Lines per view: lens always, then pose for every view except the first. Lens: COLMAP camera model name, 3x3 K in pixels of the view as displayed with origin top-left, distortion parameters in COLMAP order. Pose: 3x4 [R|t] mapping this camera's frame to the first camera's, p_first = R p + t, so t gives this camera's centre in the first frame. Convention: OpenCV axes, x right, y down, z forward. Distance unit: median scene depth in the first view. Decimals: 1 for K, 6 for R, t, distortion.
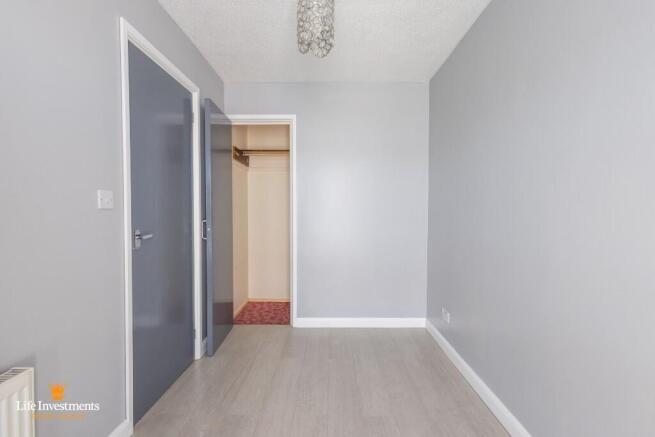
lens RADIAL K [[299.7, 0, 327.5], [0, 299.7, 218.5], [0, 0, 1]] dist [0.008731, -0.000289]
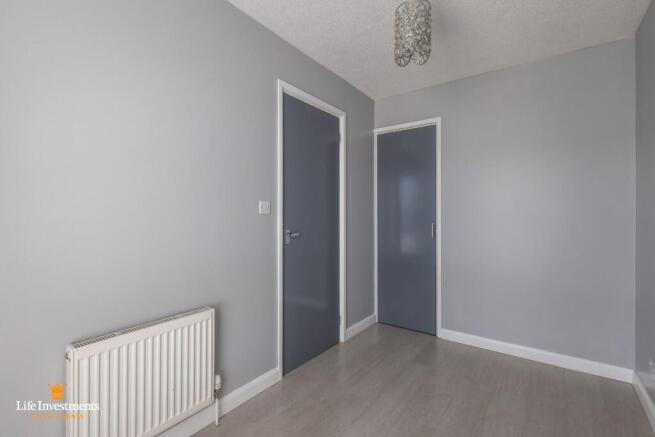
lens RADIAL K [[299.7, 0, 327.5], [0, 299.7, 218.5], [0, 0, 1]] dist [0.008731, -0.000289]
pose [[0.817762, 0.010156, -0.575467, 0.285537], [-0.021040, 0.999704, -0.012256, 0.001316], [0.575172, 0.022130, 0.817733, -0.000208]]
